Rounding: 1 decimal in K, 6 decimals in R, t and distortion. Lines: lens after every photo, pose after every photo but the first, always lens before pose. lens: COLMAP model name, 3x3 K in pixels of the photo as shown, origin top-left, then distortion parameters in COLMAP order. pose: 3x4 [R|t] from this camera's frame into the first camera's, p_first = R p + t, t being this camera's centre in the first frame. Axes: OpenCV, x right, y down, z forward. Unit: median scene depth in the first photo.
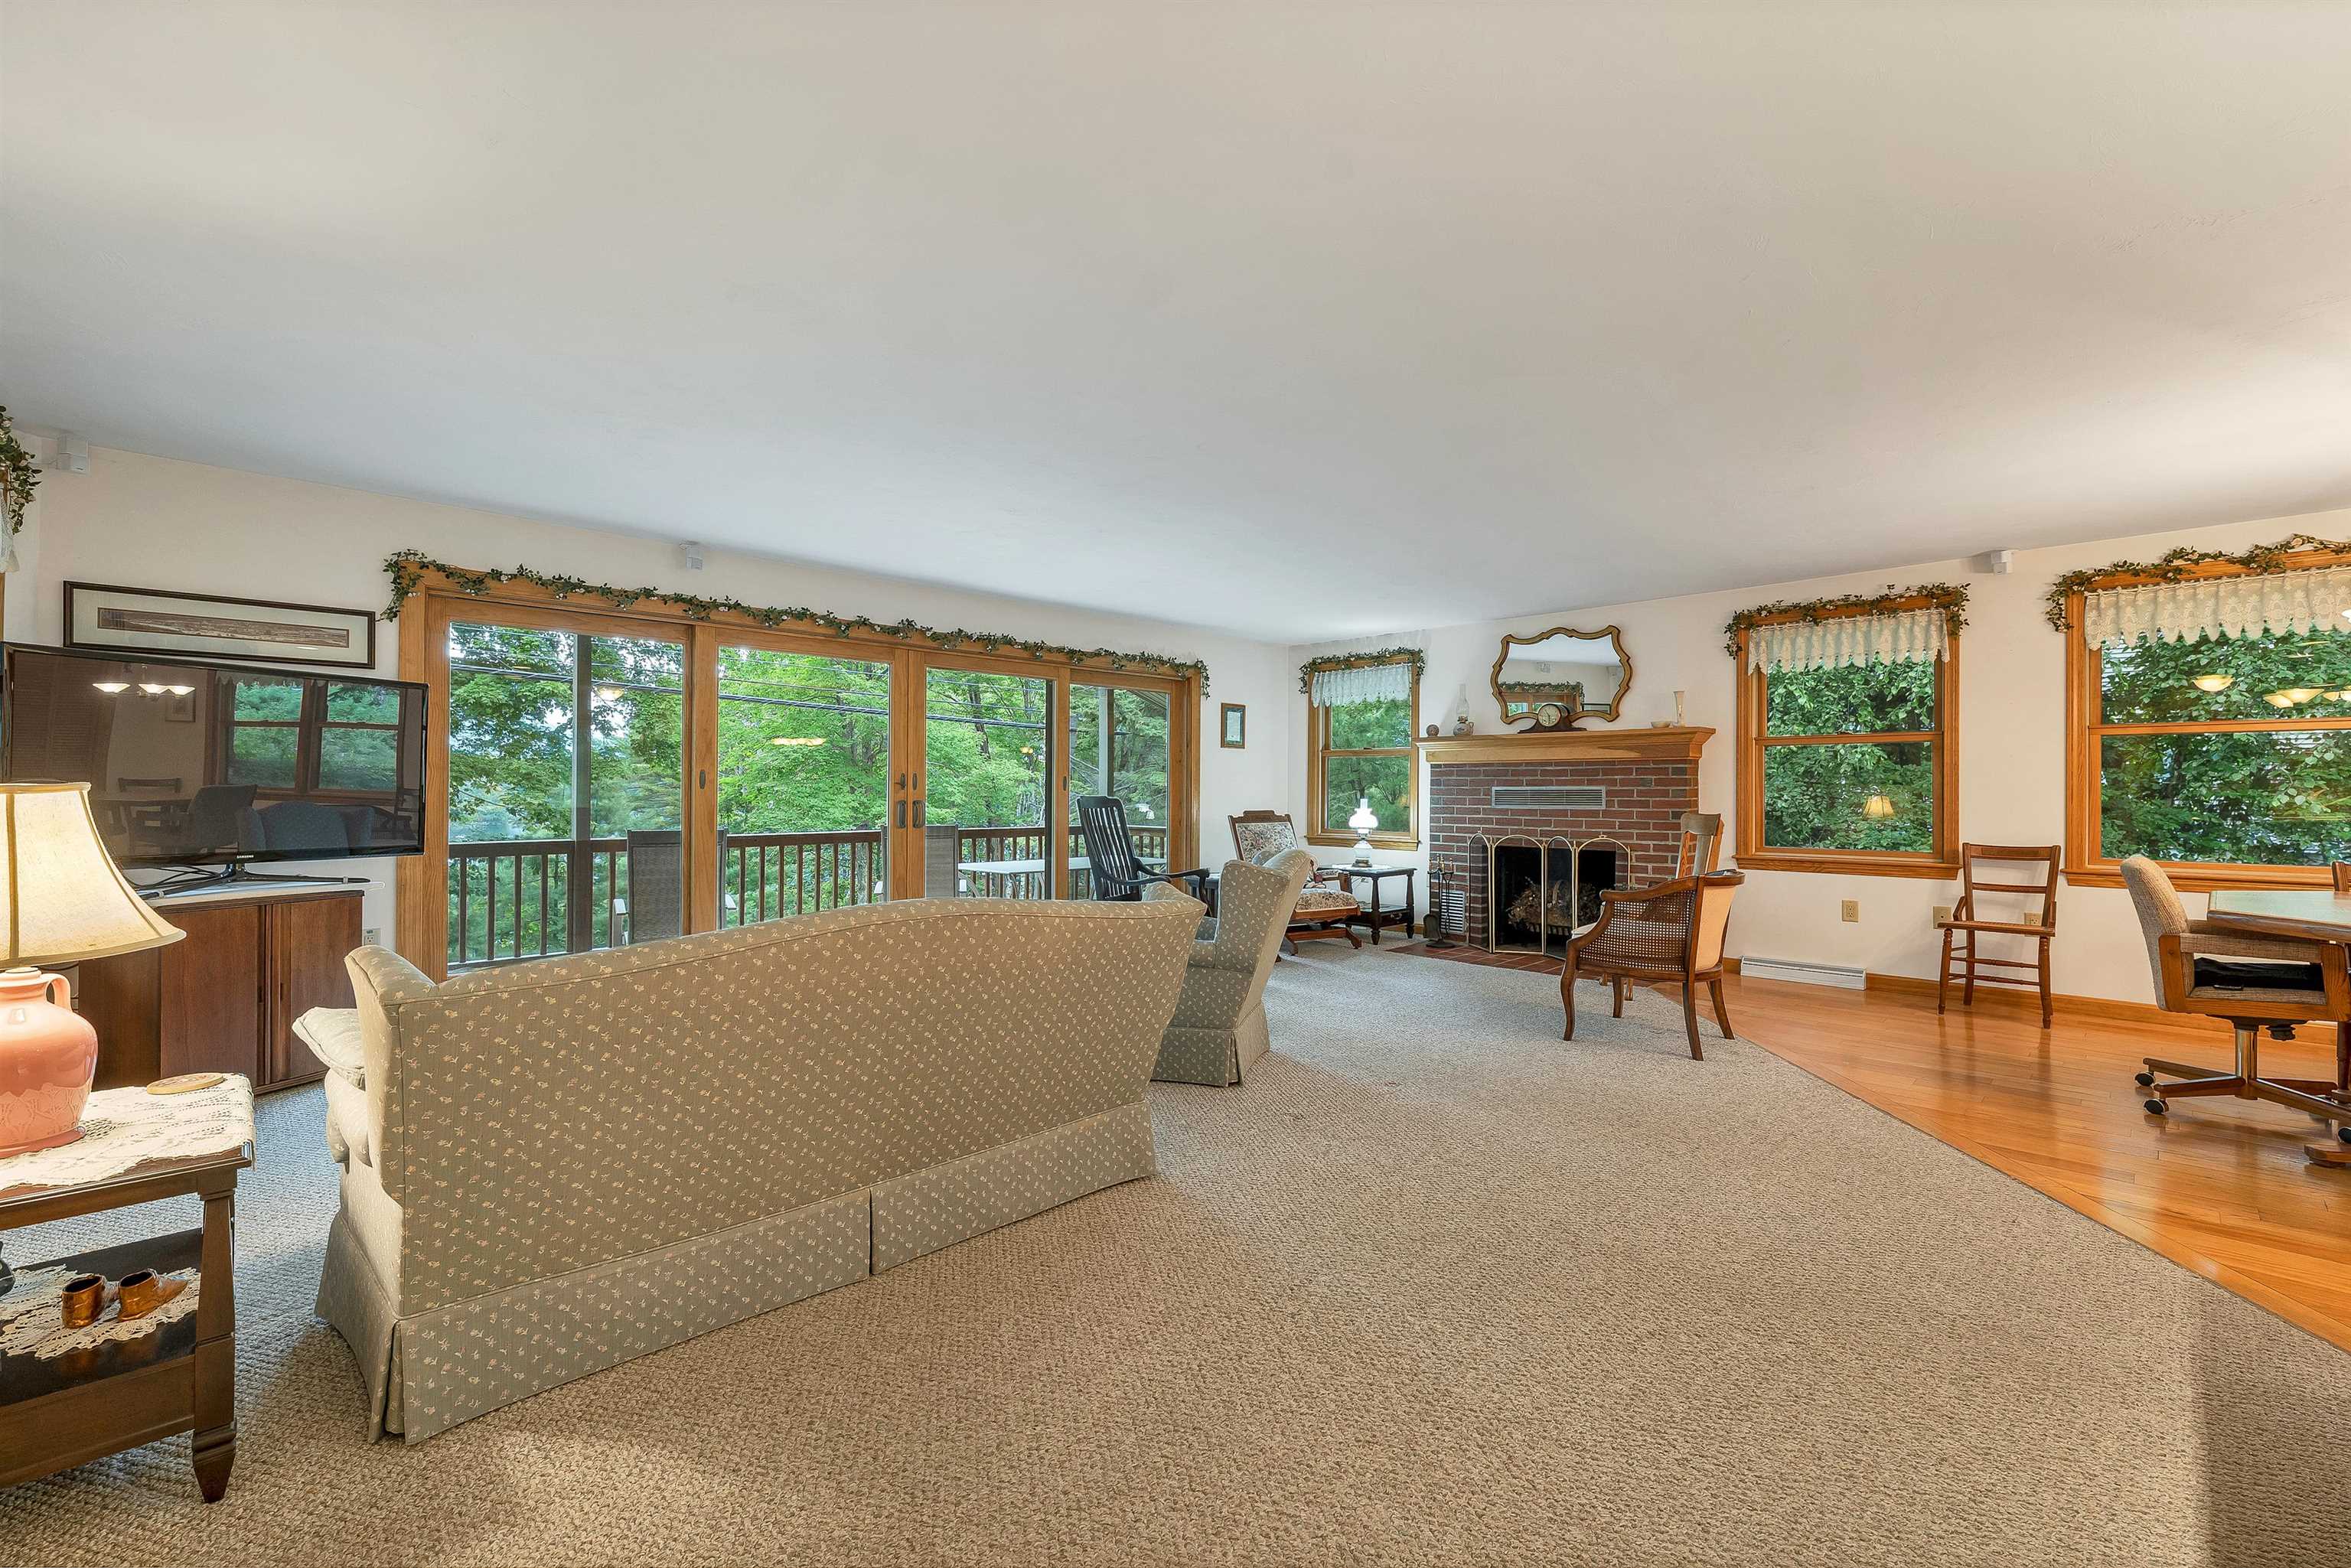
lens RADIAL K [[964.1, 0, 1170.3], [0, 964.1, 784.6], [0, 0, 1]] dist [-0.002813, 0.000820]
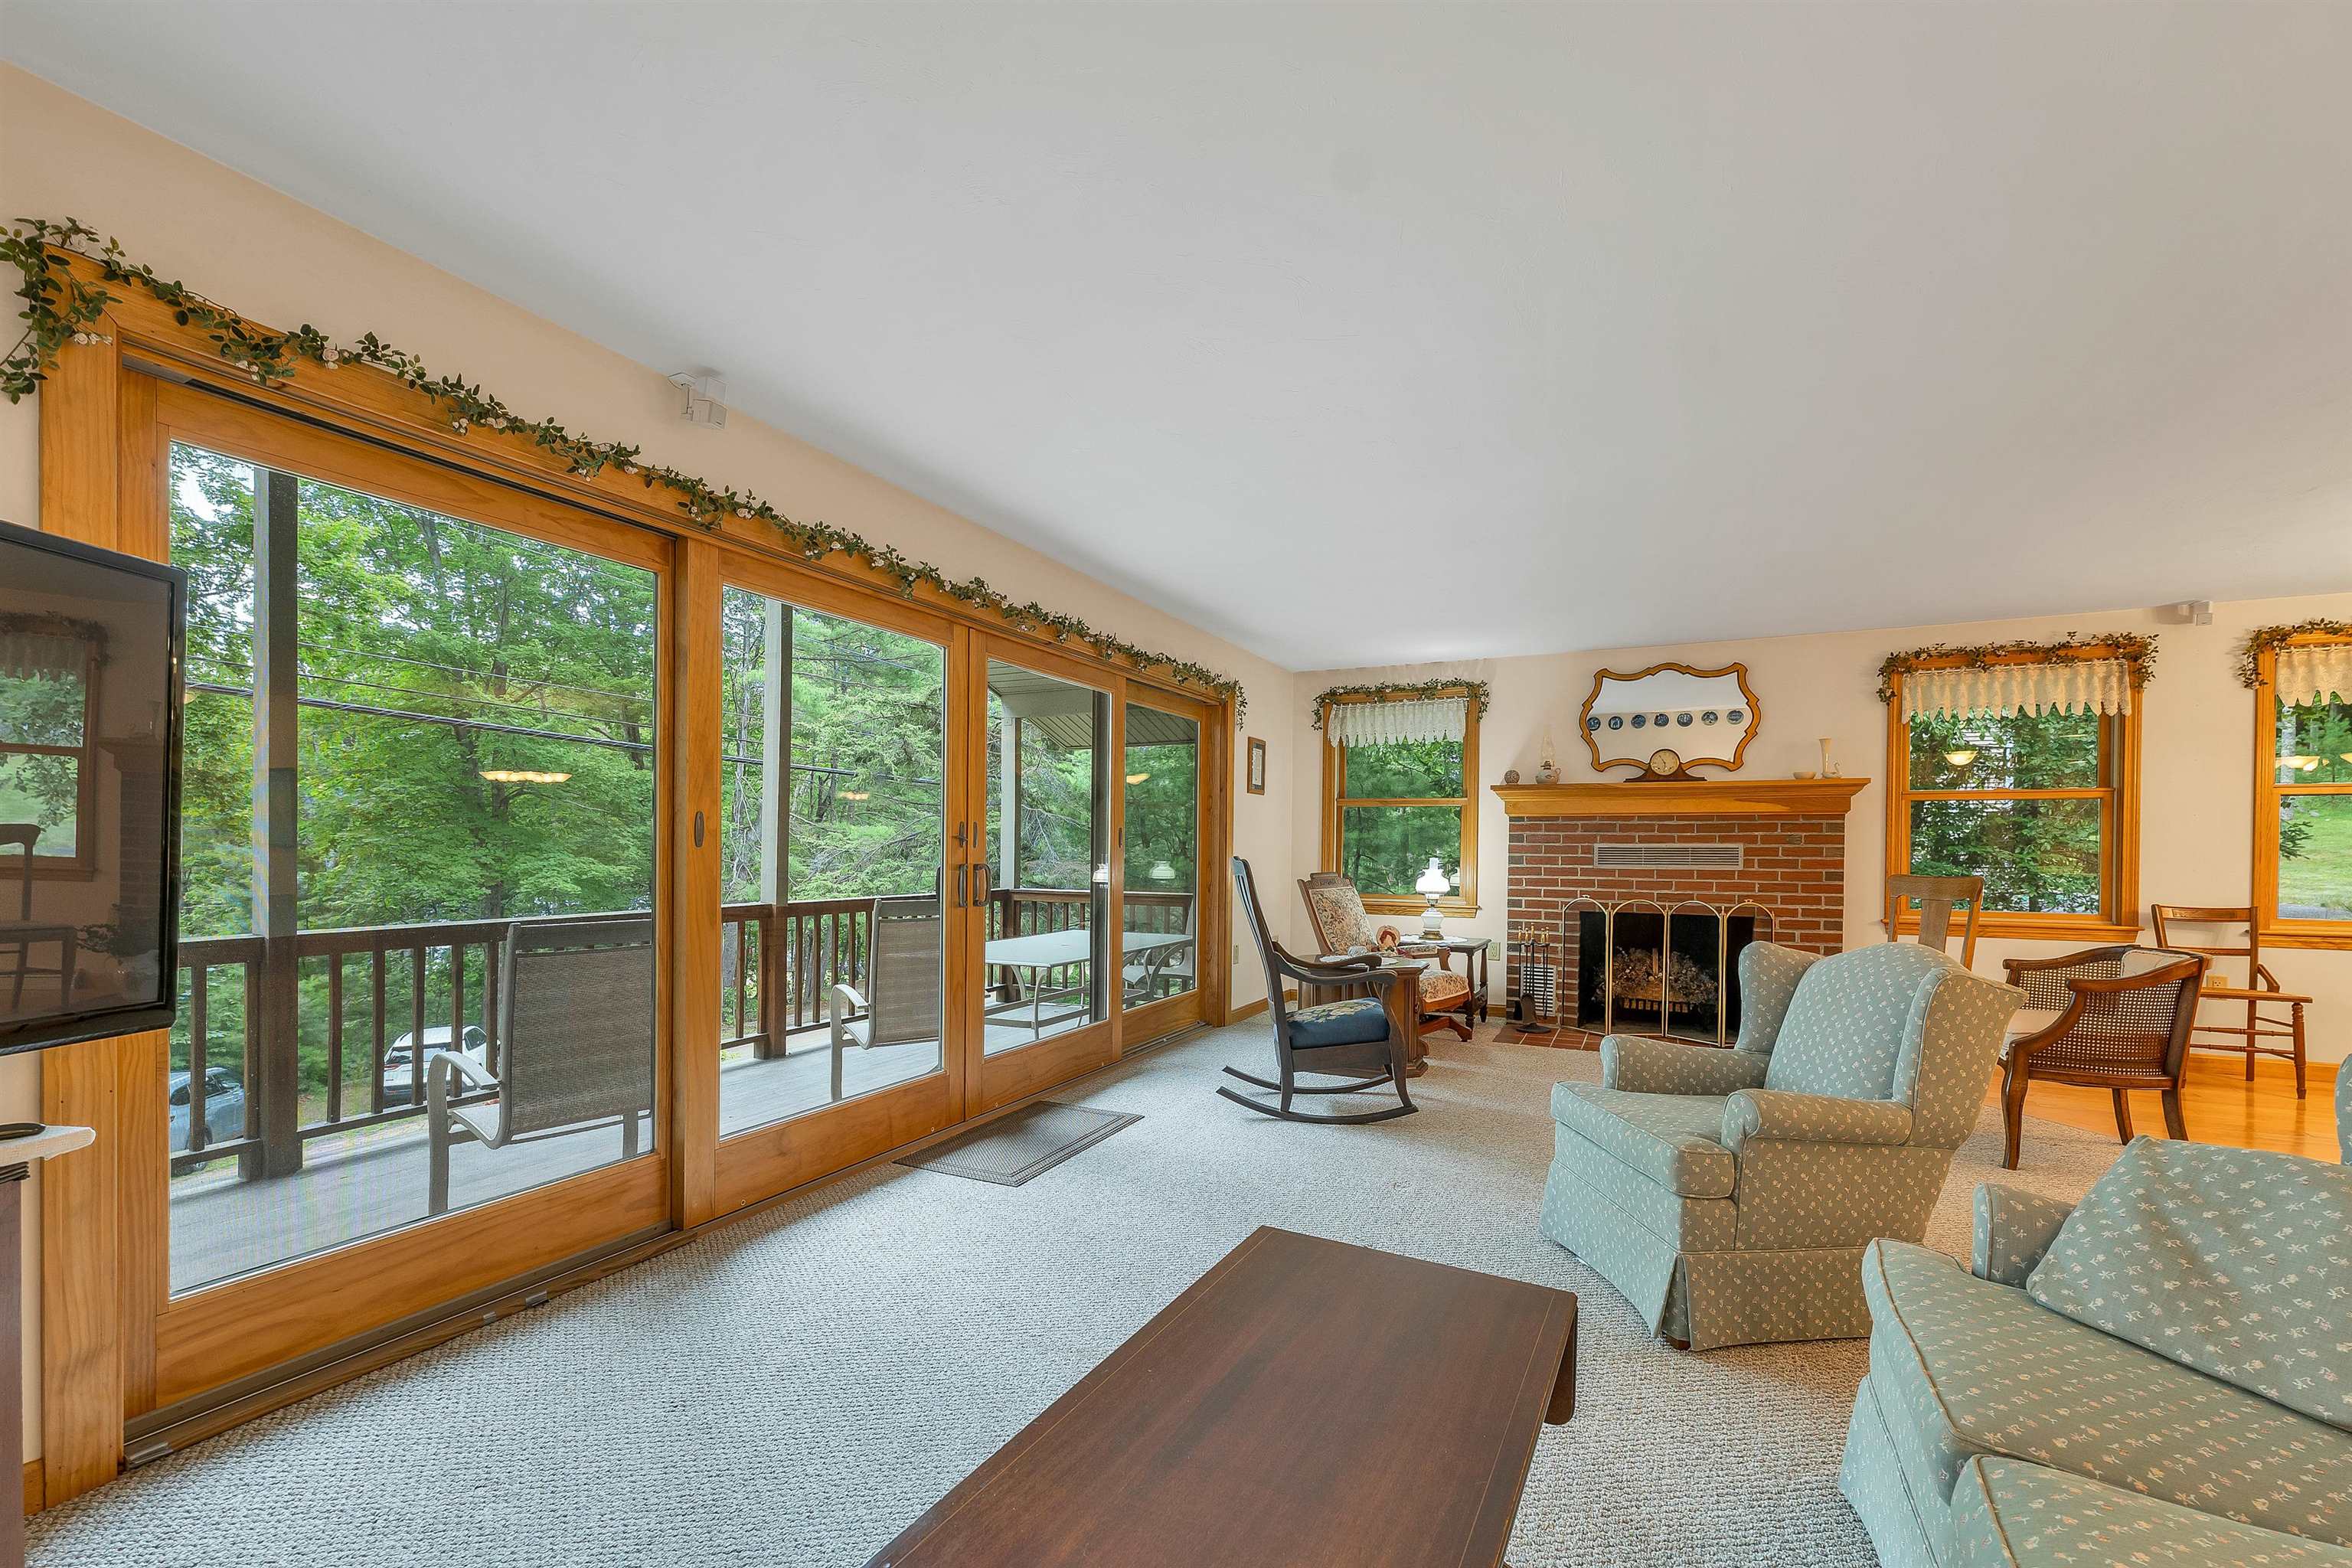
lens RADIAL K [[1002.4, 0, 1229.0], [0, 1002.4, 847.5], [0, 0, 1]] dist [0.004429, -0.000713]
pose [[0.943044, 0.000836, 0.332667, -0.357754], [-0.004170, 0.999948, 0.009308, -0.001653], [-0.332642, -0.010165, 0.942998, 0.341888]]
